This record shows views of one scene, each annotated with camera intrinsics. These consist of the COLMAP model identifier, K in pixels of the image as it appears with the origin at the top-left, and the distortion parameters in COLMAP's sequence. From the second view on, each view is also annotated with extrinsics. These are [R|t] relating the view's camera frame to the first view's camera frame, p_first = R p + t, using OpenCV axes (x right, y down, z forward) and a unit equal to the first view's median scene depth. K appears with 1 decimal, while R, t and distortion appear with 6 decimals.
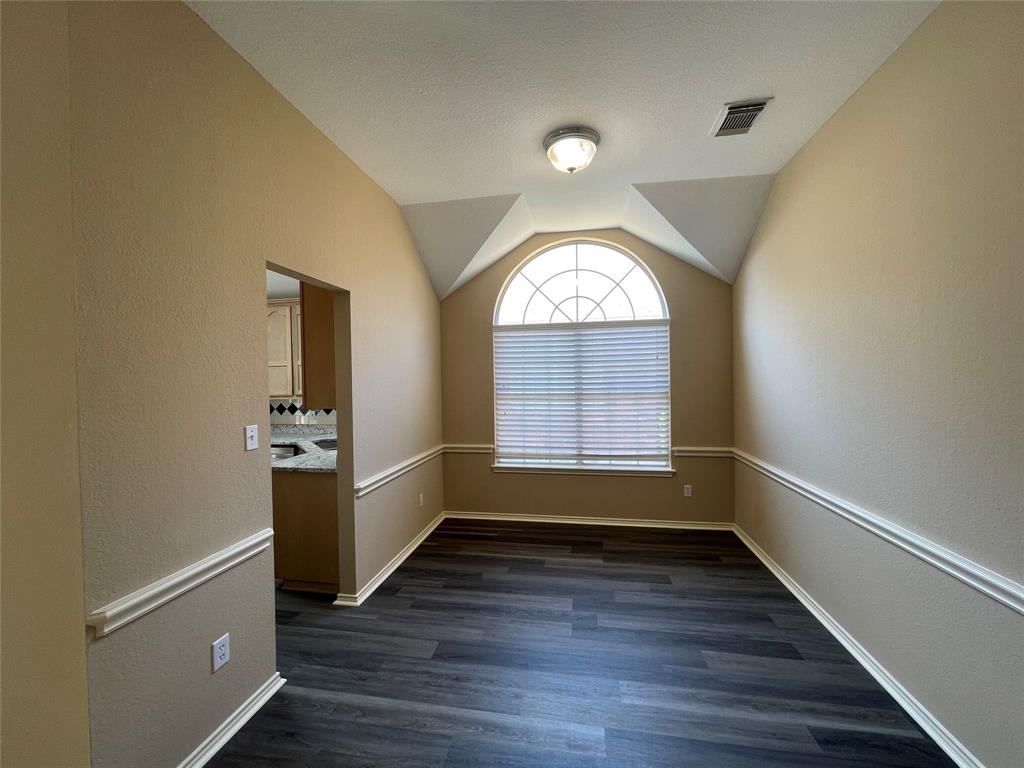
lens RADIAL K [[413.6, 0, 512.9], [0, 413.6, 386.3], [0, 0, 1]] dist [0.001506, -0.000392]
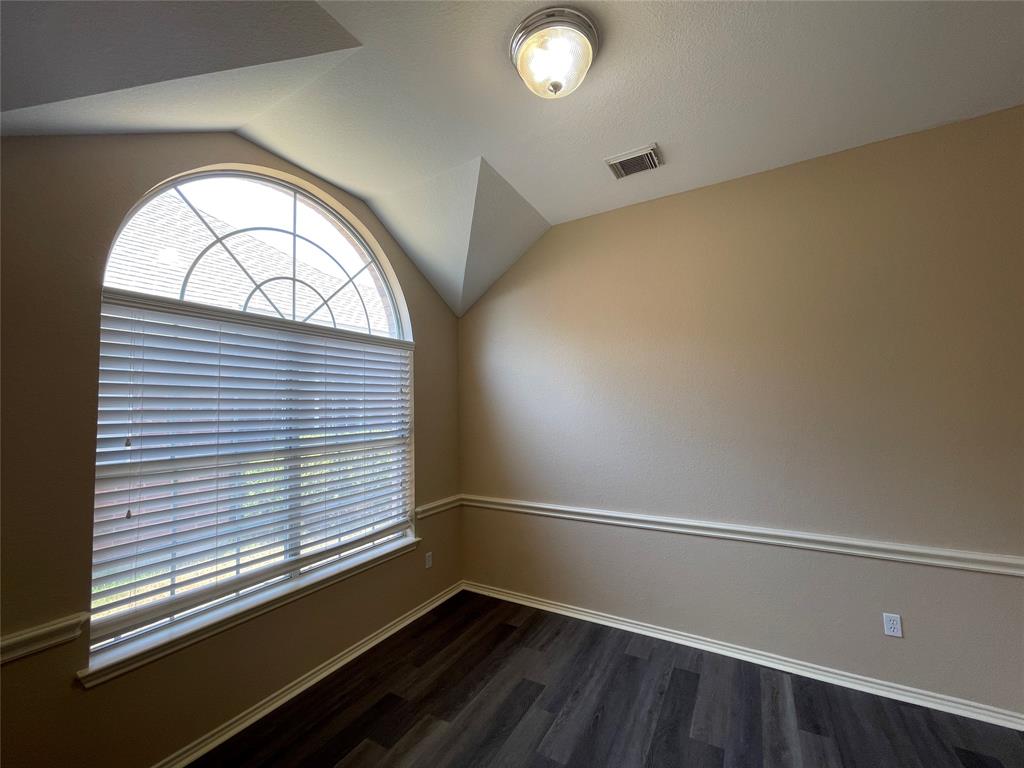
lens RADIAL K [[413.6, 0, 516.9], [0, 413.6, 385.8], [0, 0, 1]] dist [0.001506, -0.000392]
pose [[0.349084, 0.059742, 0.935185, -0.282876], [0.026697, 0.996927, -0.073651, -0.018141], [-0.936711, 0.050677, 0.346416, 0.546794]]
